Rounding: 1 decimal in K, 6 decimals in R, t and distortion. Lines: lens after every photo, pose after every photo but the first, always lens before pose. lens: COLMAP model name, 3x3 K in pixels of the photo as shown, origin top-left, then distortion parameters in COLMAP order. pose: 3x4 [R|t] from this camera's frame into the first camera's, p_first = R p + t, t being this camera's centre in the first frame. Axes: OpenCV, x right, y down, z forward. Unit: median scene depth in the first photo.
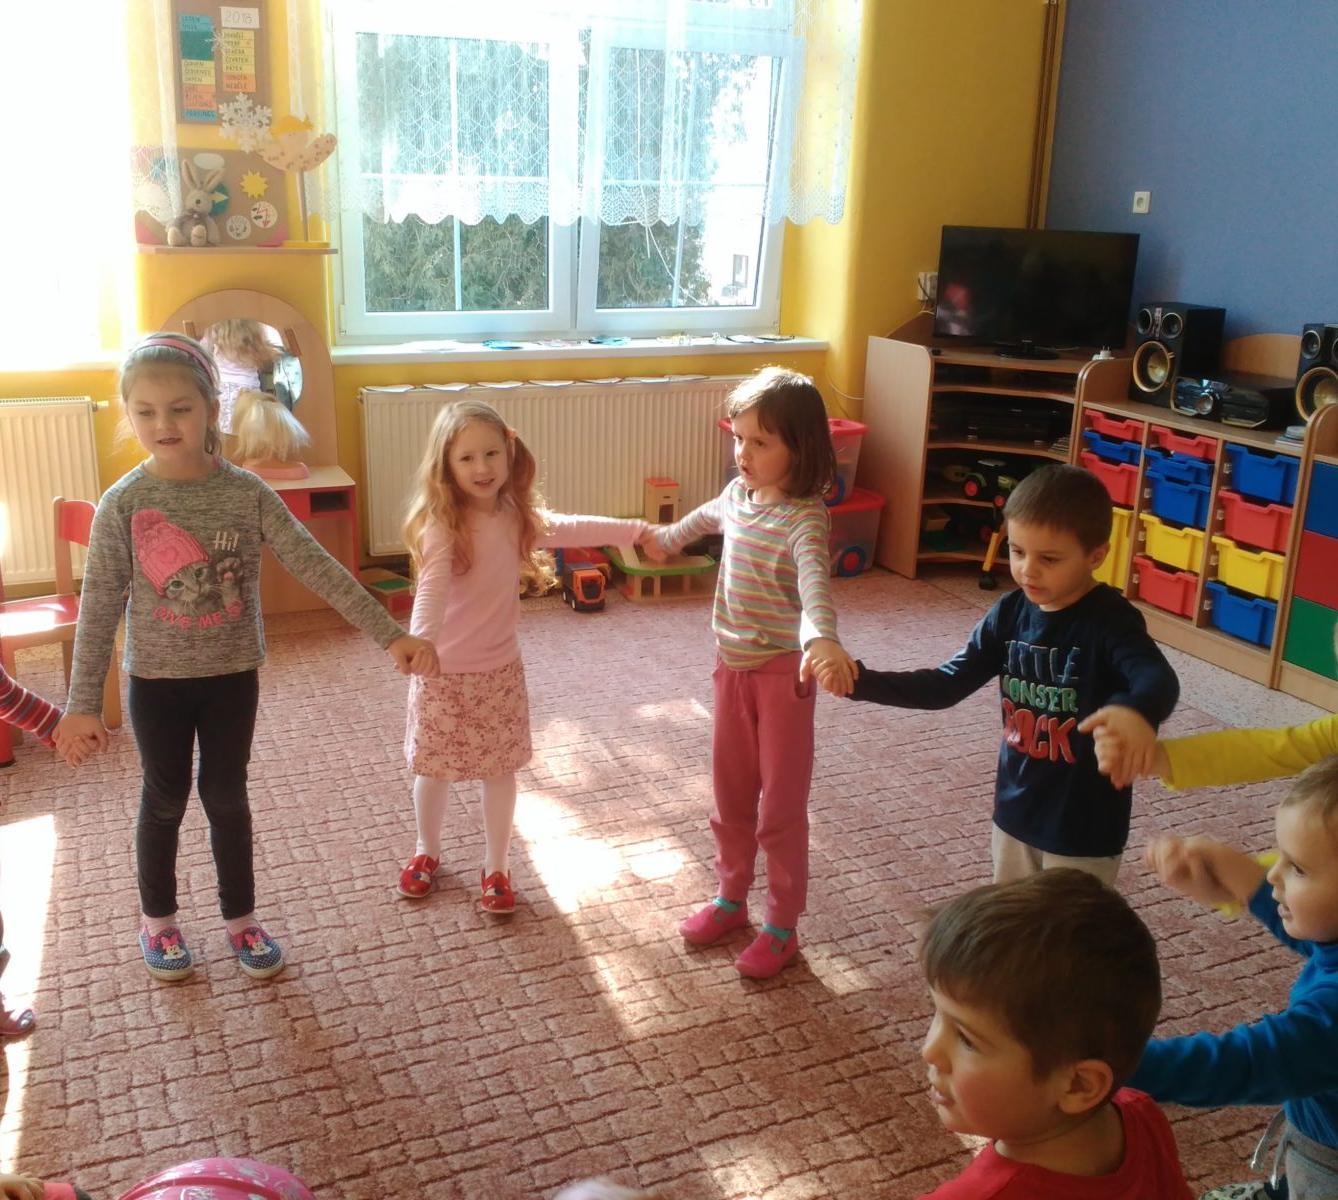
lens RADIAL K [[1460.7, 0, 670.3], [0, 1460.7, 648.2], [0, 0, 1]] dist [0.002425, 0.000000]
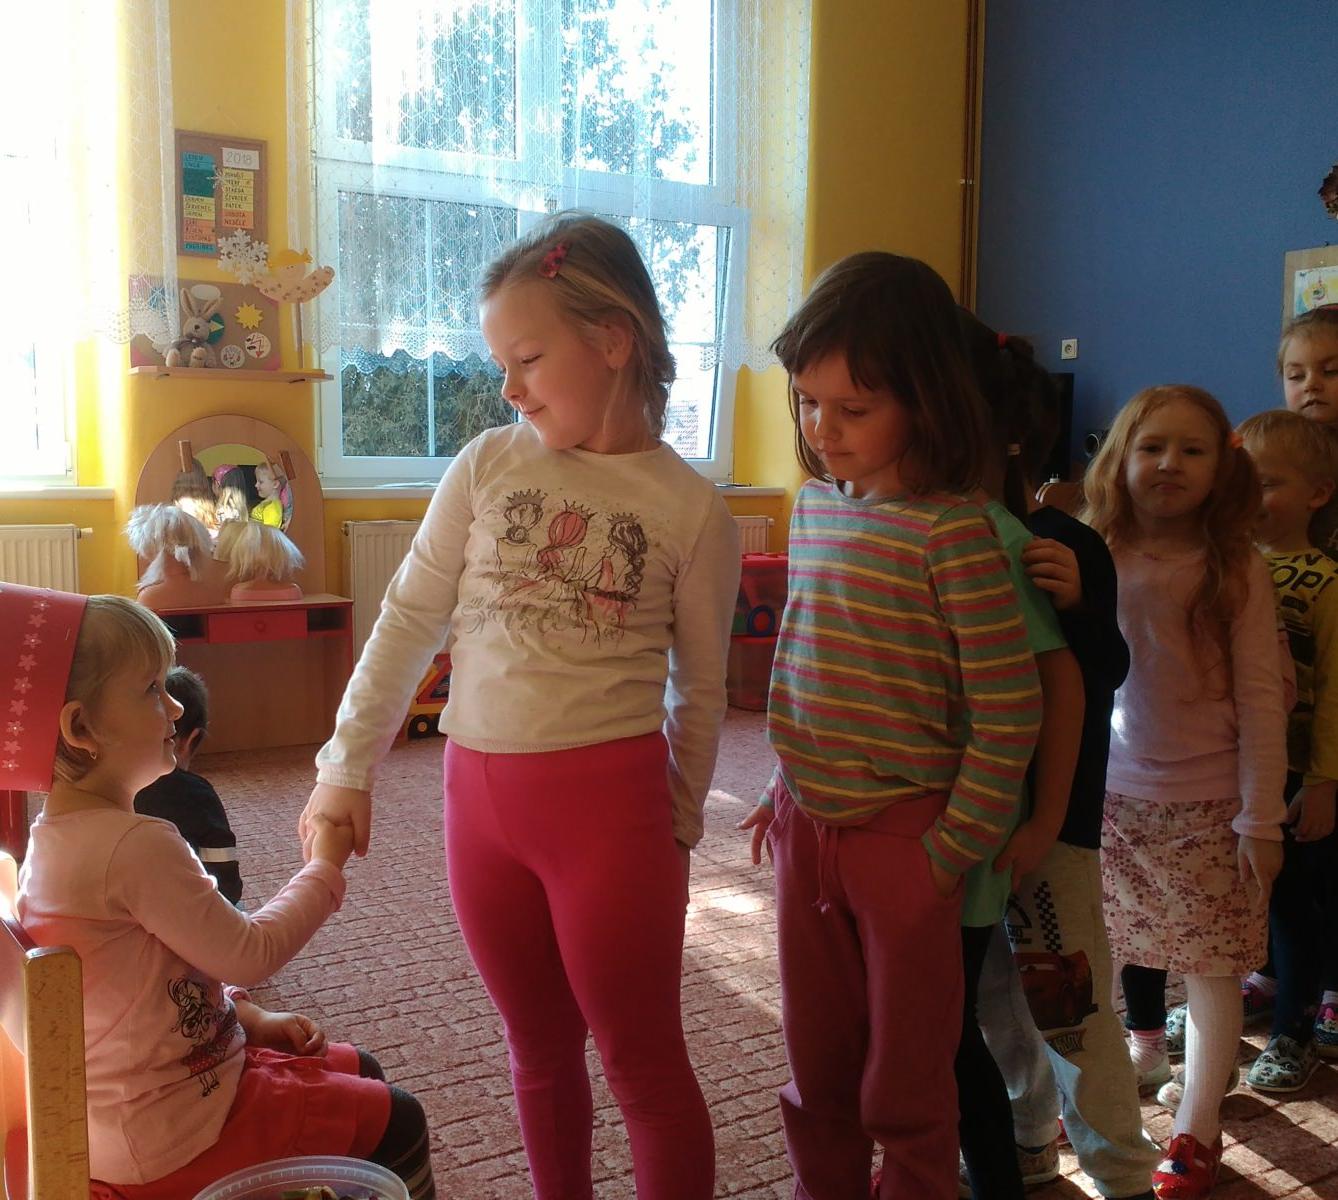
lens RADIAL K [[1460.7, 0, 690.8], [0, 1460.7, 636.9], [0, 0, 1]] dist [0.002425, 0.000000]
pose [[0.992369, -0.032714, 0.118882, -0.111765], [0.054916, 0.980518, -0.188594, 0.112905], [-0.110396, 0.193684, 0.974833, 0.020976]]
